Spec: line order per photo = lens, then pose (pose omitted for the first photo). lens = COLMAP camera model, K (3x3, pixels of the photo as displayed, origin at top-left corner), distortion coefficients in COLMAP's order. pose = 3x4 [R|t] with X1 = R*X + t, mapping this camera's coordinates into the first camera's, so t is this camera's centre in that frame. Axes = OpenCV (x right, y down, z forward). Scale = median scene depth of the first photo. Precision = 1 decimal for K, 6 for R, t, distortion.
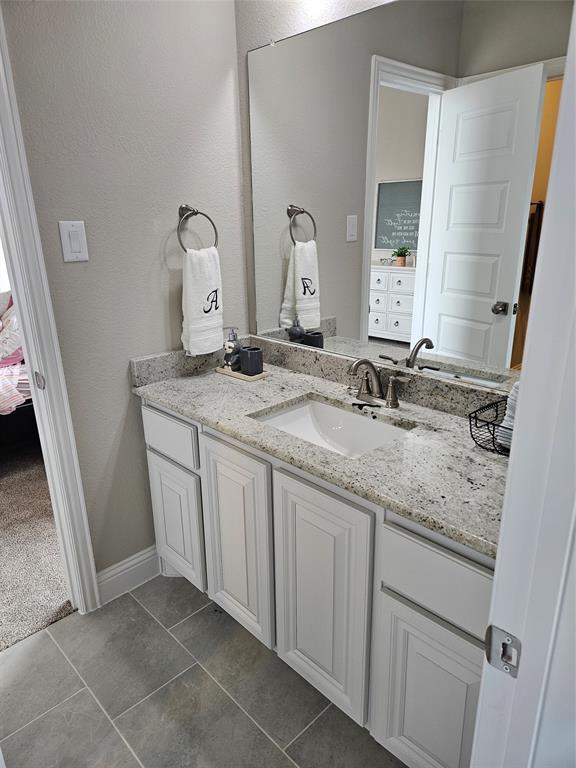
lens RADIAL K [[508.8, 0, 287.9], [0, 508.8, 382.7], [0, 0, 1]] dist [0.052806, -0.021157]
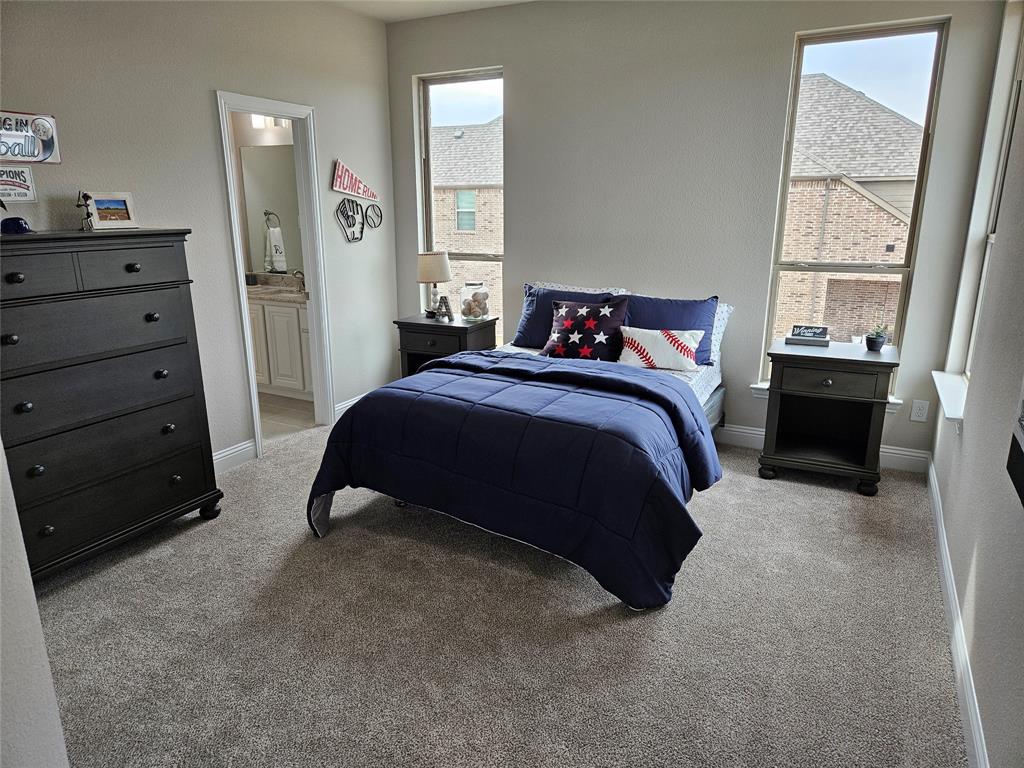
lens RADIAL K [[678.4, 0, 508.0], [0, 678.4, 385.0], [0, 0, 1]] dist [0.052806, -0.021157]
pose [[0.949743, -0.065817, 0.306032, 0.040595], [0.082670, 0.995674, -0.042422, 0.542199], [-0.301916, 0.065589, 0.951076, -1.838635]]
